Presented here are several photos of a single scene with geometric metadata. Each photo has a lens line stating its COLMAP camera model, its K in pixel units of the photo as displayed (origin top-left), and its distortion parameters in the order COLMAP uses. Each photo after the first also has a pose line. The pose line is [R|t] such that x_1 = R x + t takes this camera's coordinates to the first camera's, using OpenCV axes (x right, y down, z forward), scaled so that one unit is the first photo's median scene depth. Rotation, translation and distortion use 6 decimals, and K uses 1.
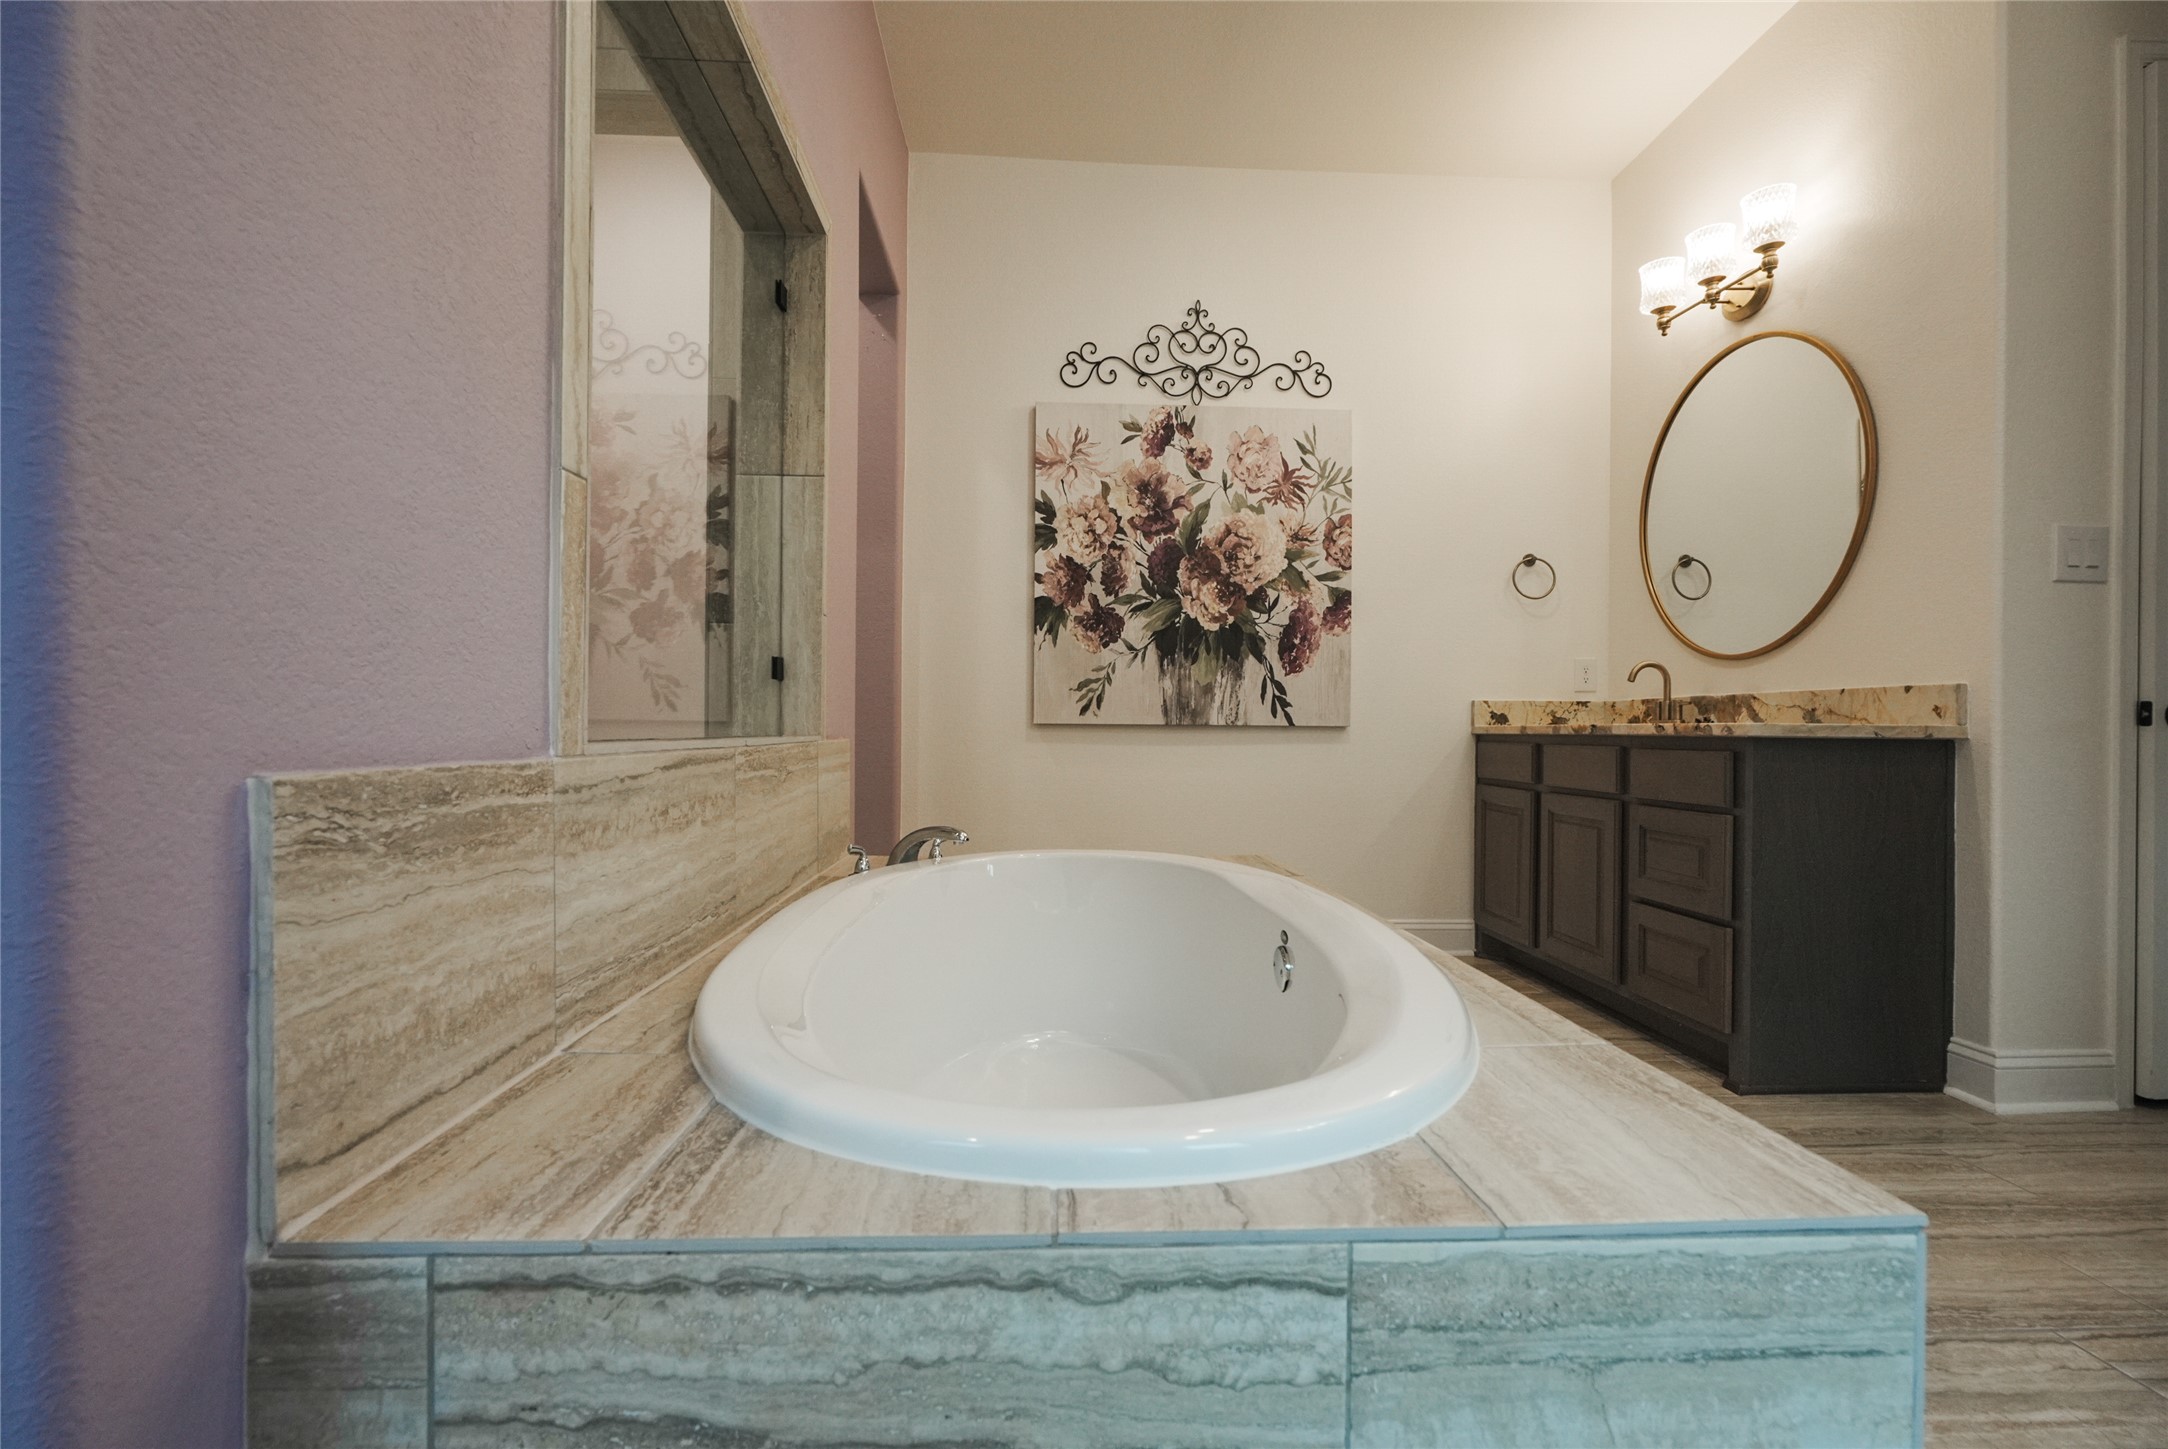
lens RADIAL K [[981.1, 0, 1084.0], [0, 981.1, 724.5], [0, 0, 1]] dist [0.000288, 0.000065]
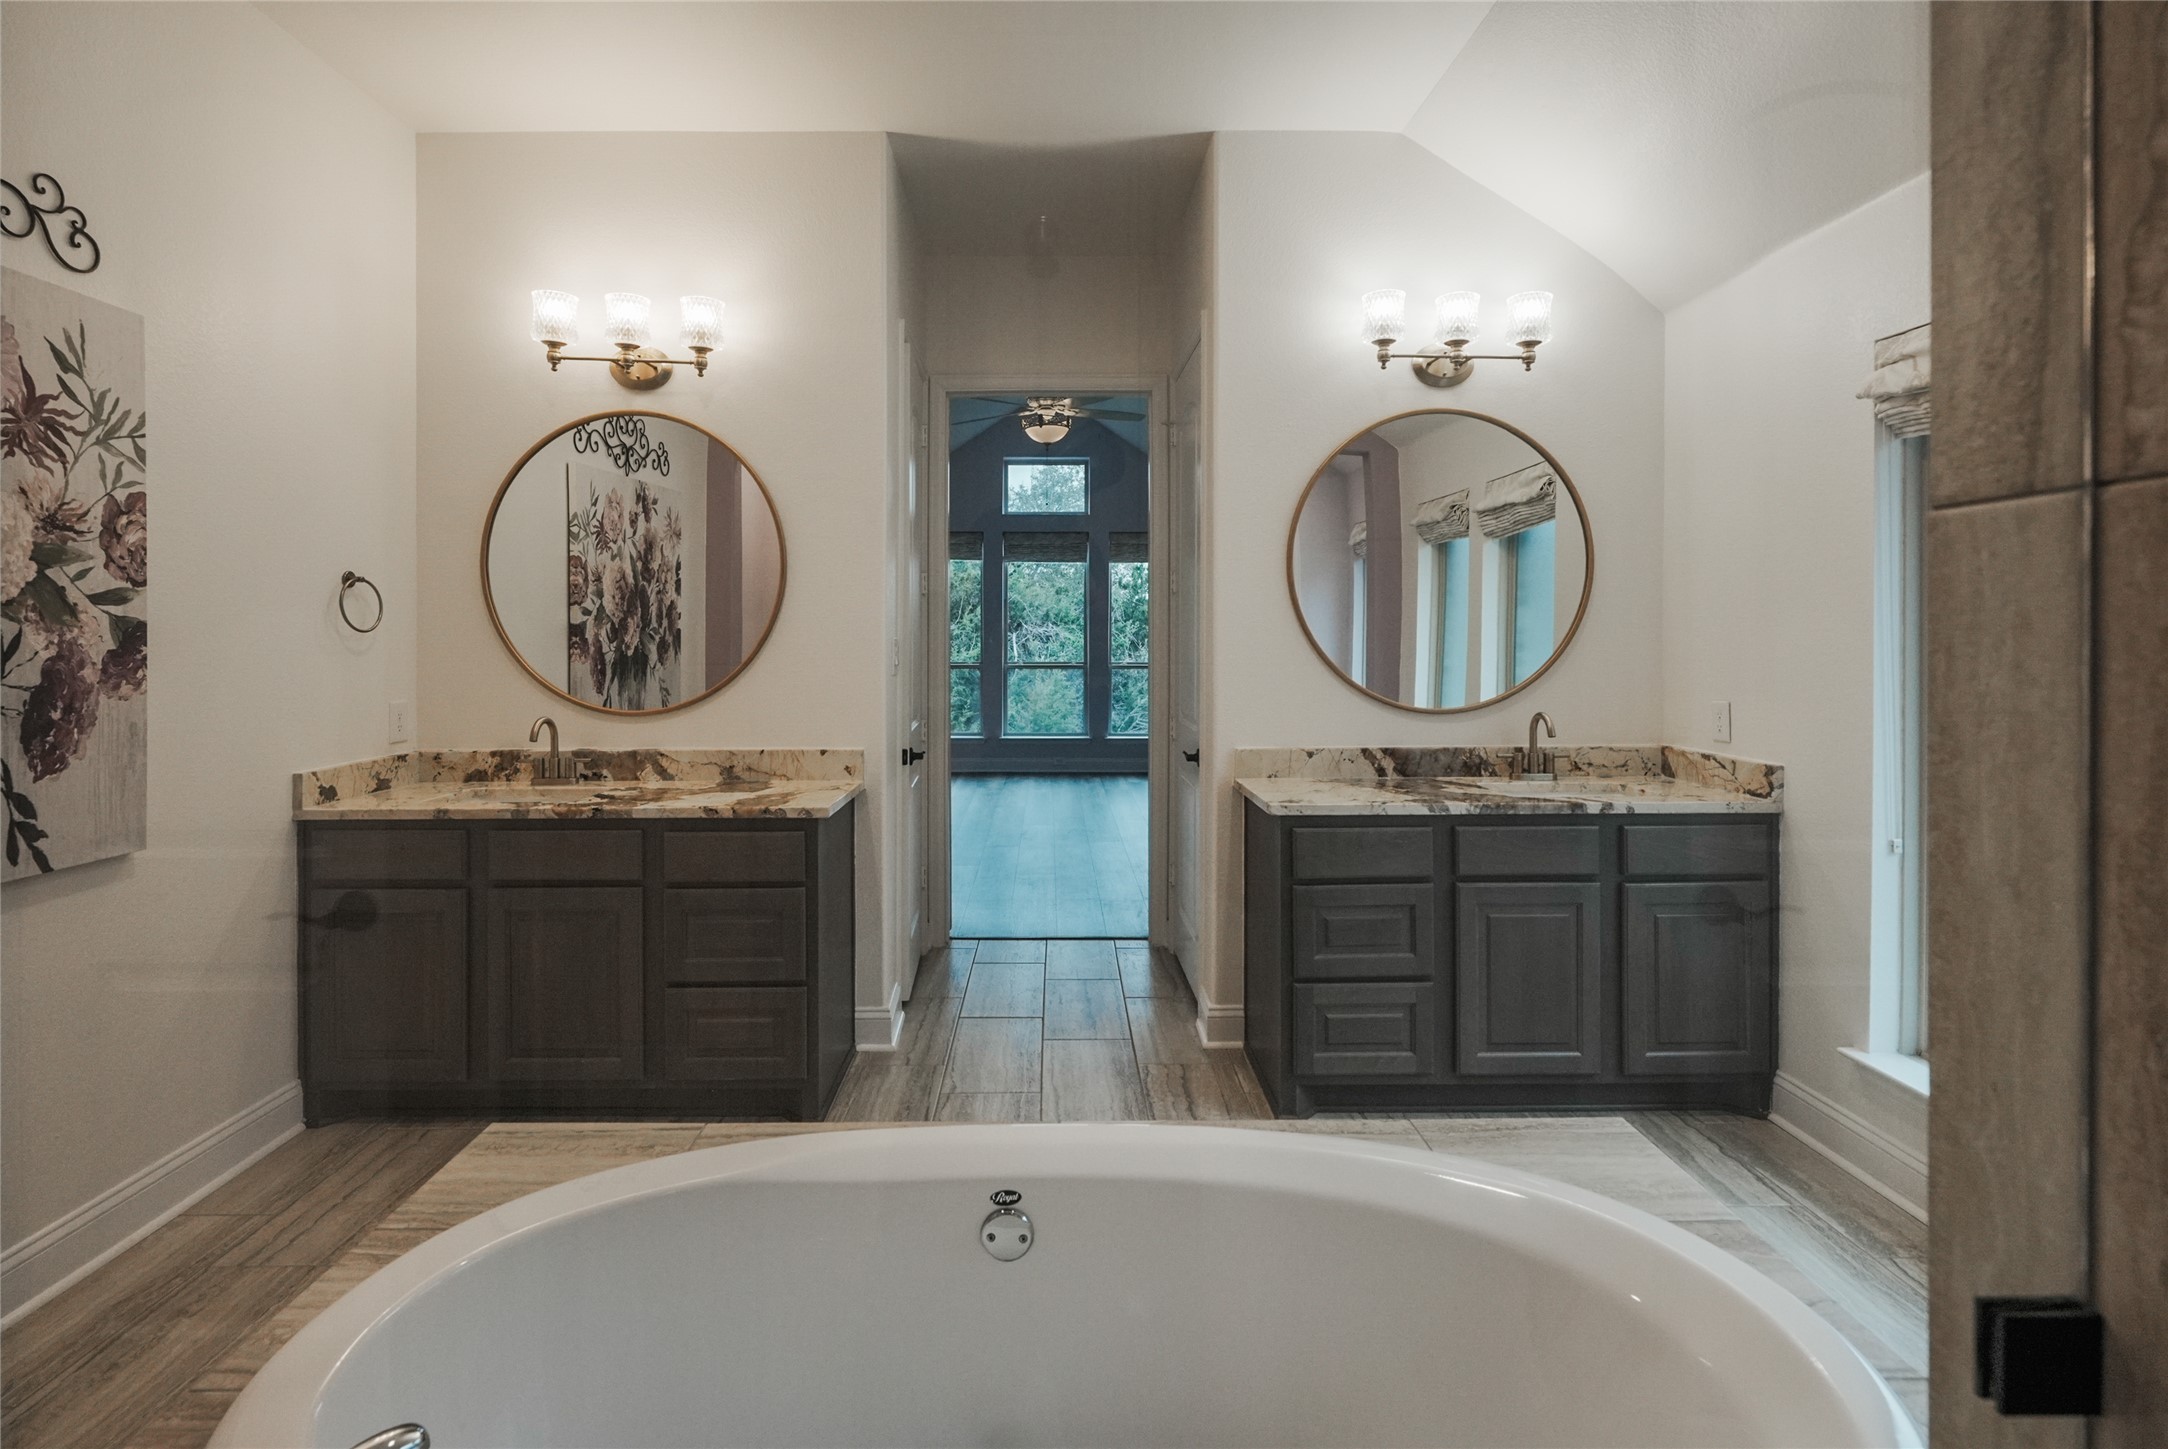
lens RADIAL K [[992.4, 0, 1073.7], [0, 992.4, 640.6], [0, 0, 1]] dist [-0.000031, -0.000390]
pose [[0.036034, -0.009450, 0.999306, -0.309864], [-0.004144, 0.999945, 0.009606, -0.133400], [-0.999342, -0.004487, 0.035992, 0.417477]]
